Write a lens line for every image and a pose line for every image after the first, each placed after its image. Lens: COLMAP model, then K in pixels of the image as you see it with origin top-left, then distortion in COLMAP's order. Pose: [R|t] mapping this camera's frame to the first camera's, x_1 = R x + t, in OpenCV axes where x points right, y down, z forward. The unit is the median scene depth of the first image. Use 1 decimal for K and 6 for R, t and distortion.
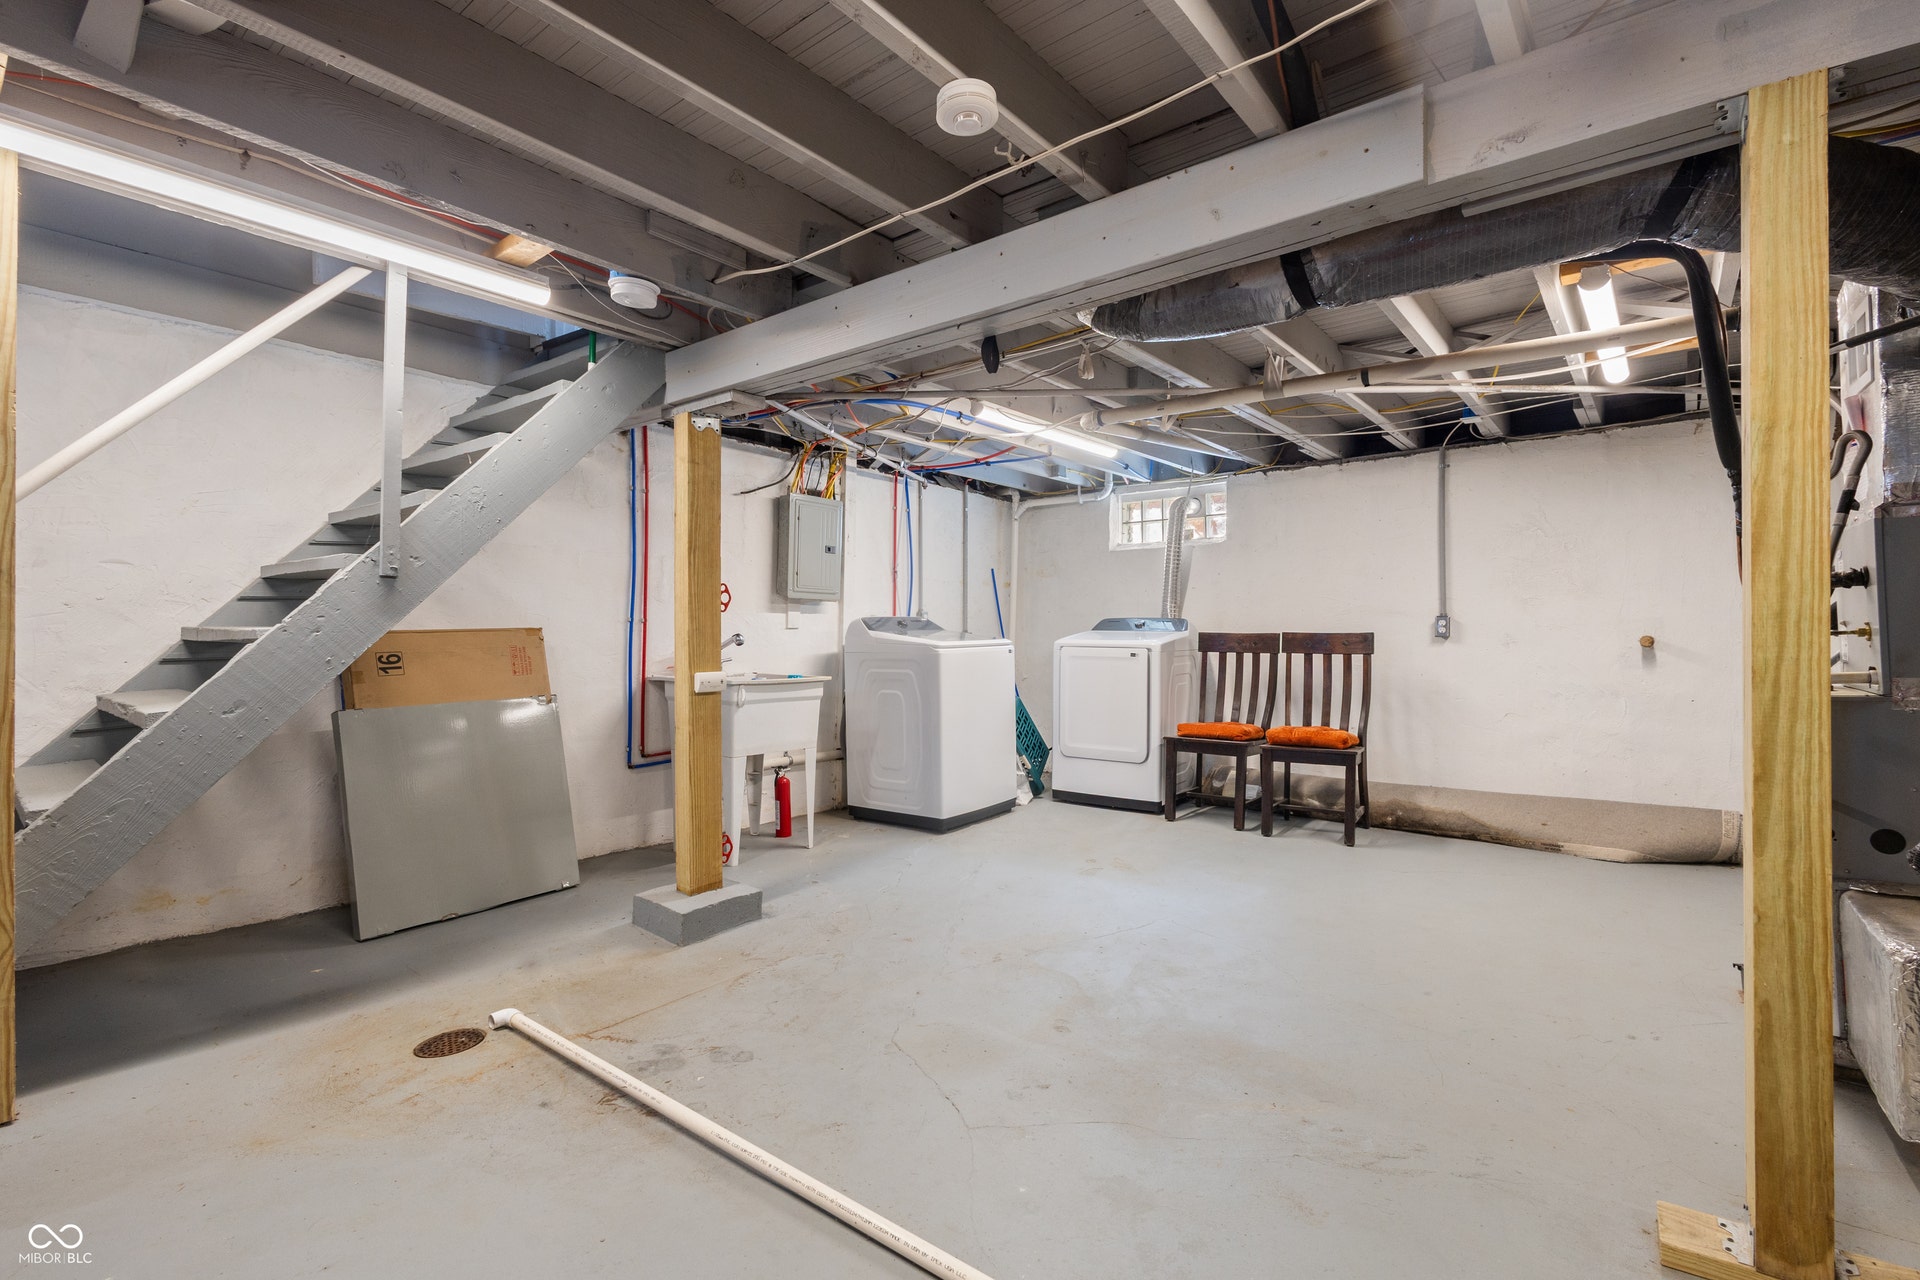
lens RADIAL K [[872.2, 0, 960.0], [0, 872.2, 640.0], [0, 0, 1]] dist [0.024335, -0.010985]
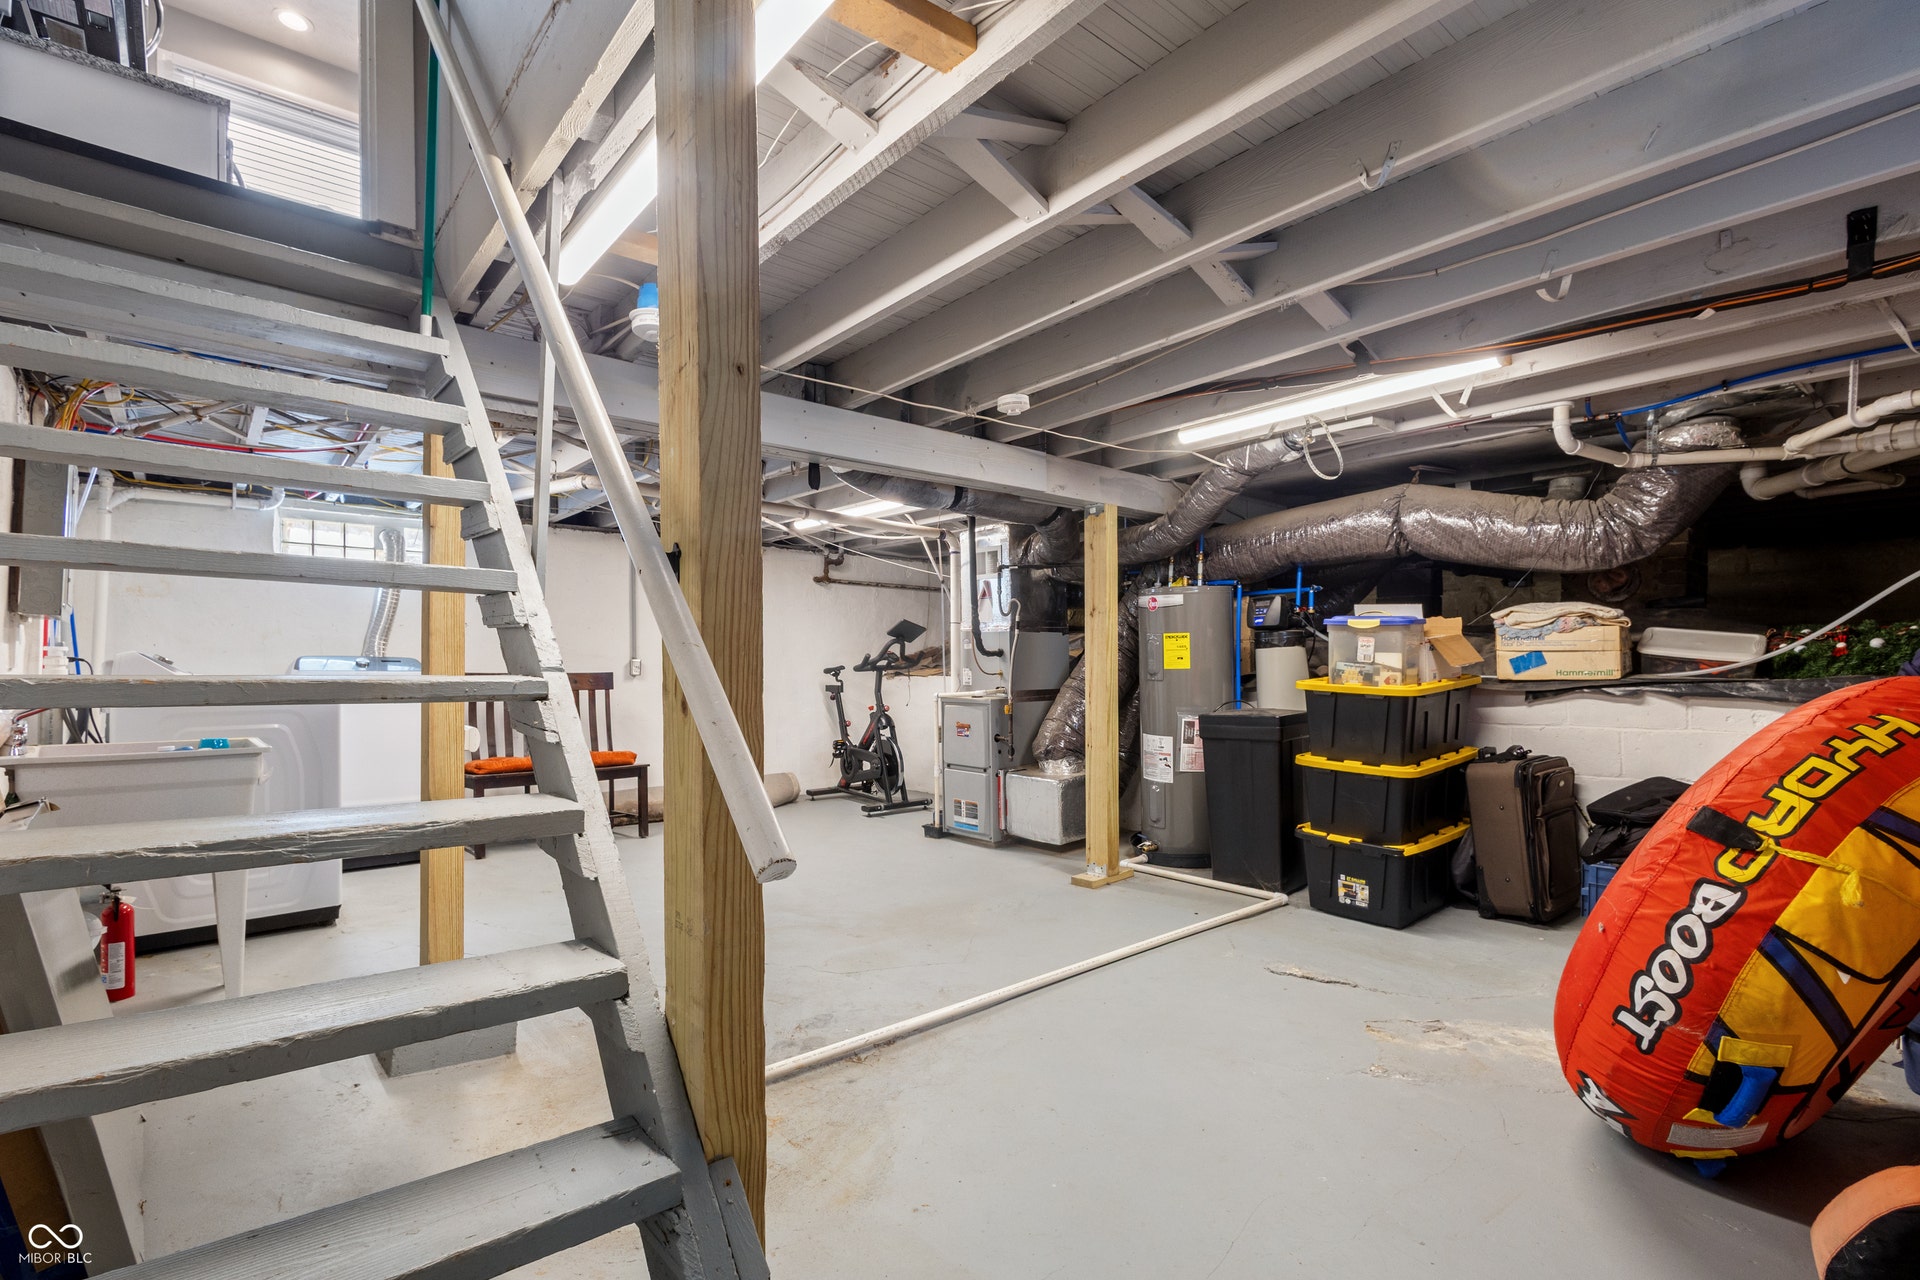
lens RADIAL K [[891.8, 0, 964.2], [0, 891.8, 654.5], [0, 0, 1]] dist [0.004040, 0.000814]
pose [[0.196891, 0.010071, 0.980374, -1.219197], [0.007331, 0.999904, -0.011744, -0.024164], [-0.980398, 0.009499, 0.196799, 0.454025]]
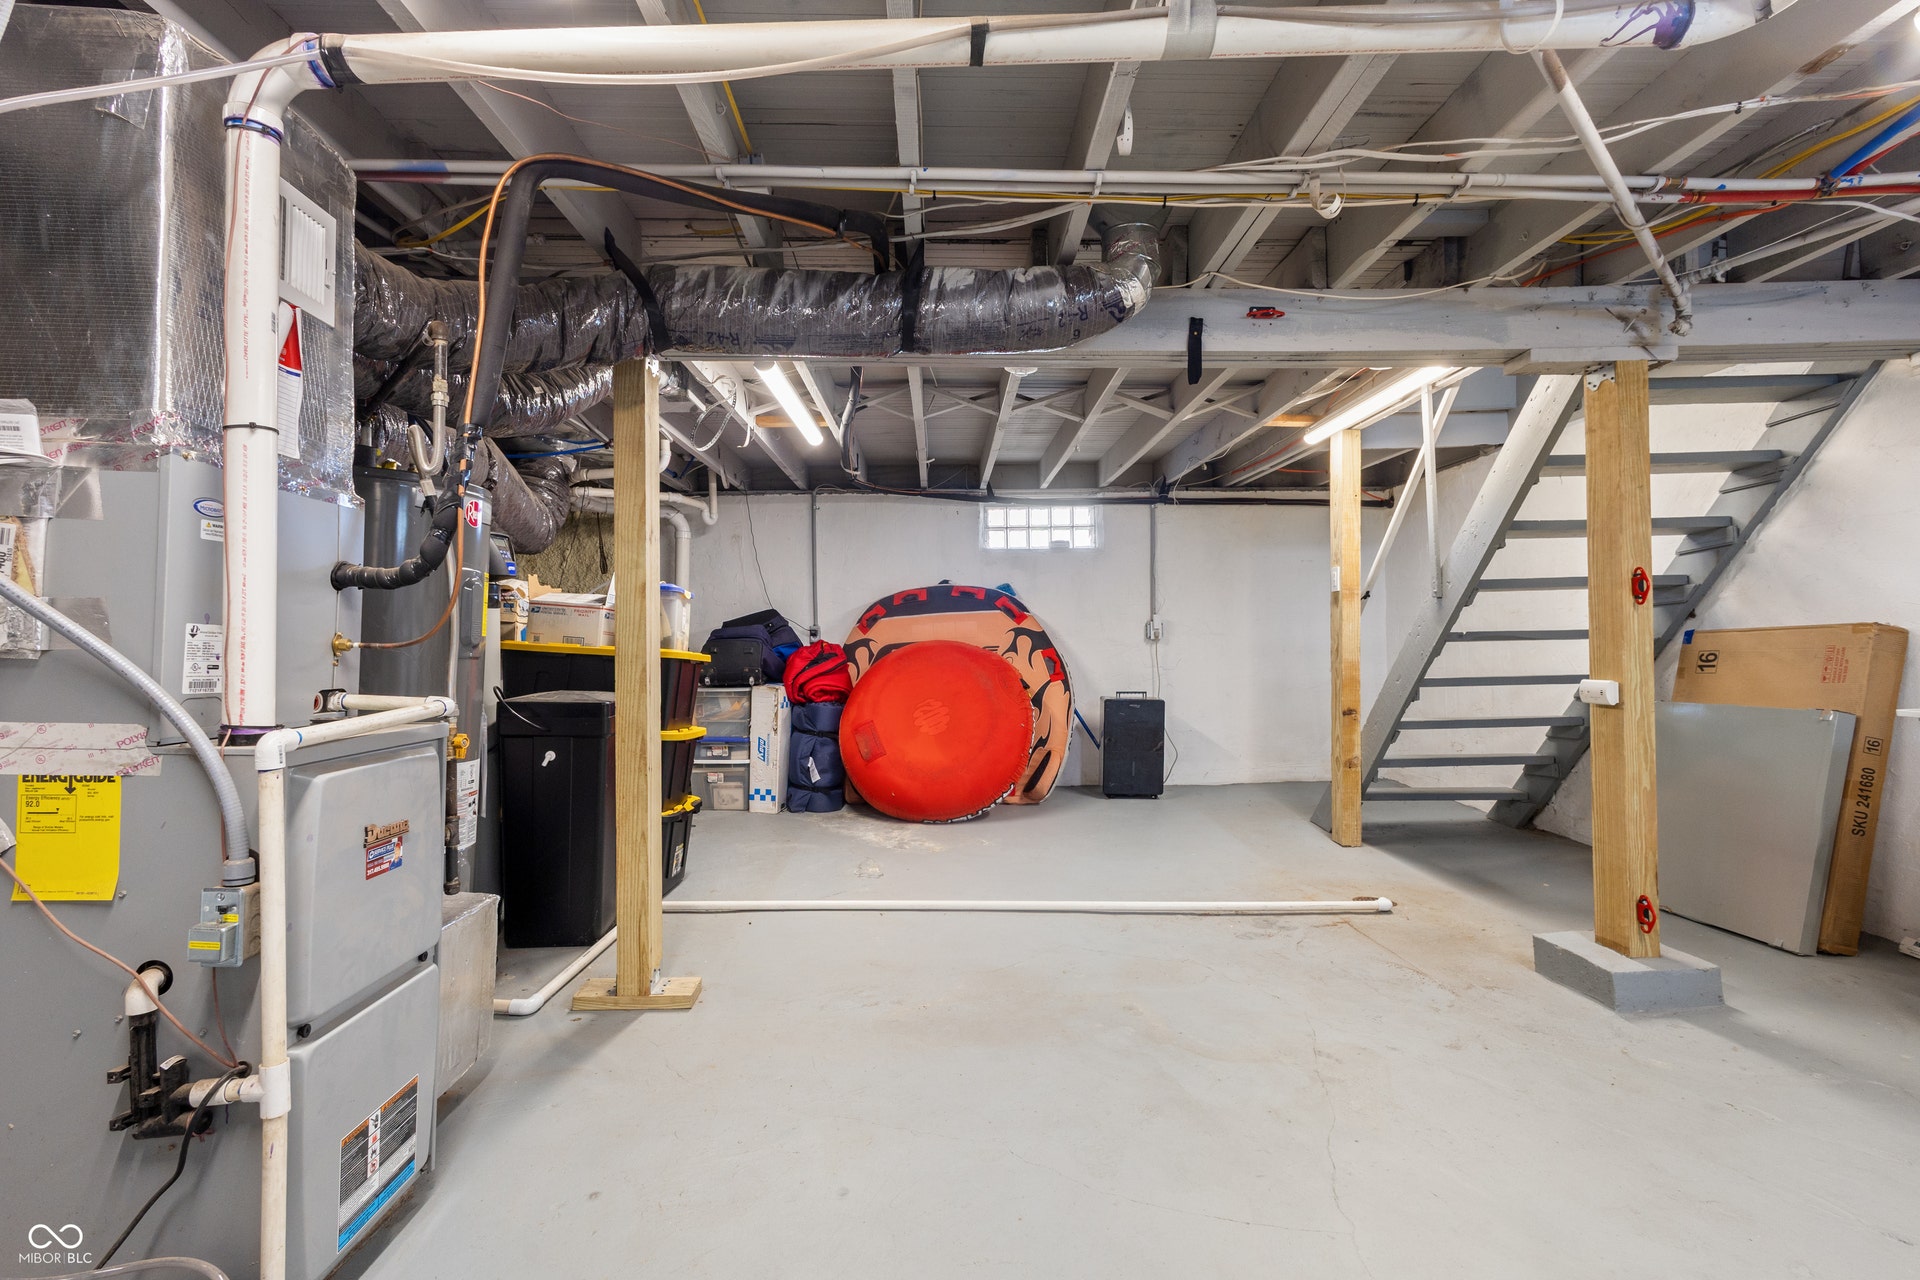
lens RADIAL K [[891.8, 0, 964.2], [0, 891.8, 654.5], [0, 0, 1]] dist [0.004040, 0.000814]
pose [[-0.764275, 0.011422, -0.644789, 0.842354], [0.004719, 0.999915, 0.012120, 0.001755], [0.644873, 0.006220, -0.764264, 1.495657]]
